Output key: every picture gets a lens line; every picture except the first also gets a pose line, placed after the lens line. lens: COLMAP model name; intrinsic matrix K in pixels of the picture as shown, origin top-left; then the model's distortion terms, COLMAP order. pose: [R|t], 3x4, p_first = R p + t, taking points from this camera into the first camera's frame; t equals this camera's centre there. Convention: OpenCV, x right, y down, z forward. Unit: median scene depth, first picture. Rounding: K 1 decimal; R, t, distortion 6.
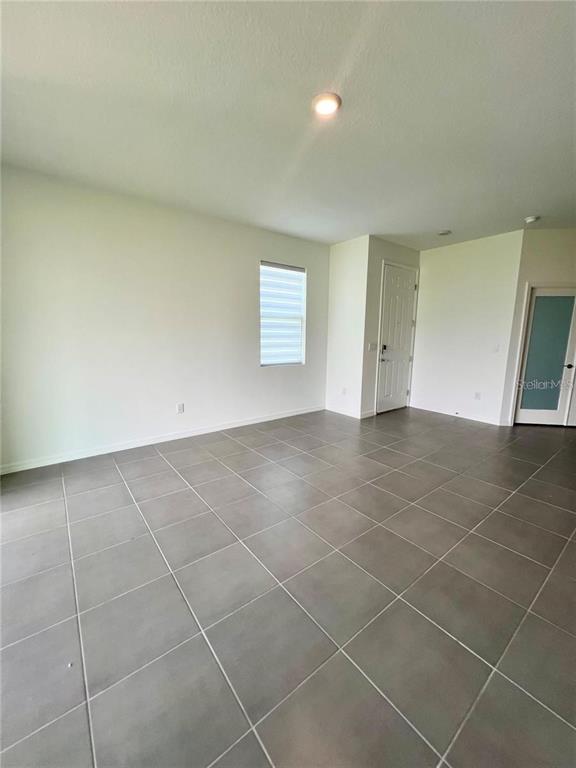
lens RADIAL K [[309.1, 0, 288.4], [0, 309.1, 382.3], [0, 0, 1]] dist [-0.002215, 0.000606]
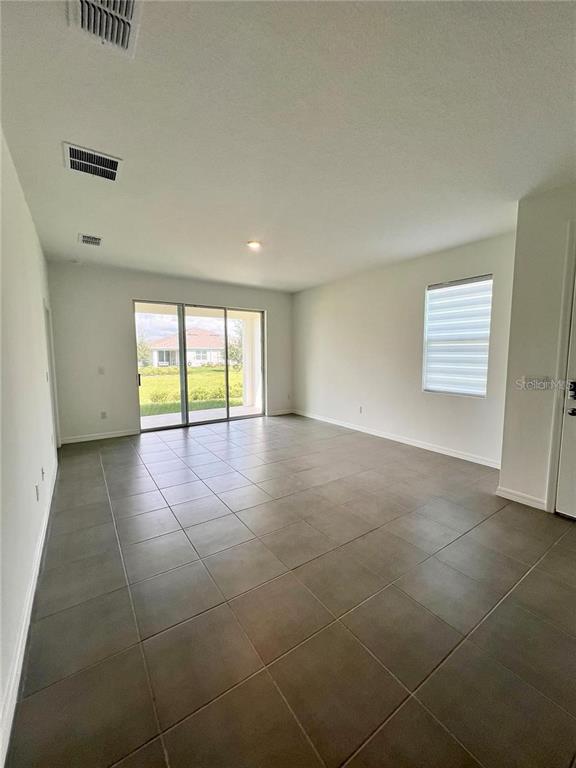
lens RADIAL K [[309.1, 0, 289.5], [0, 309.1, 382.0], [0, 0, 1]] dist [-0.002215, 0.000606]
pose [[-0.062016, 0.077847, -0.995035, 0.906785], [-0.165850, 0.982289, 0.087187, -0.093582], [0.984199, 0.170434, -0.048006, 0.616090]]
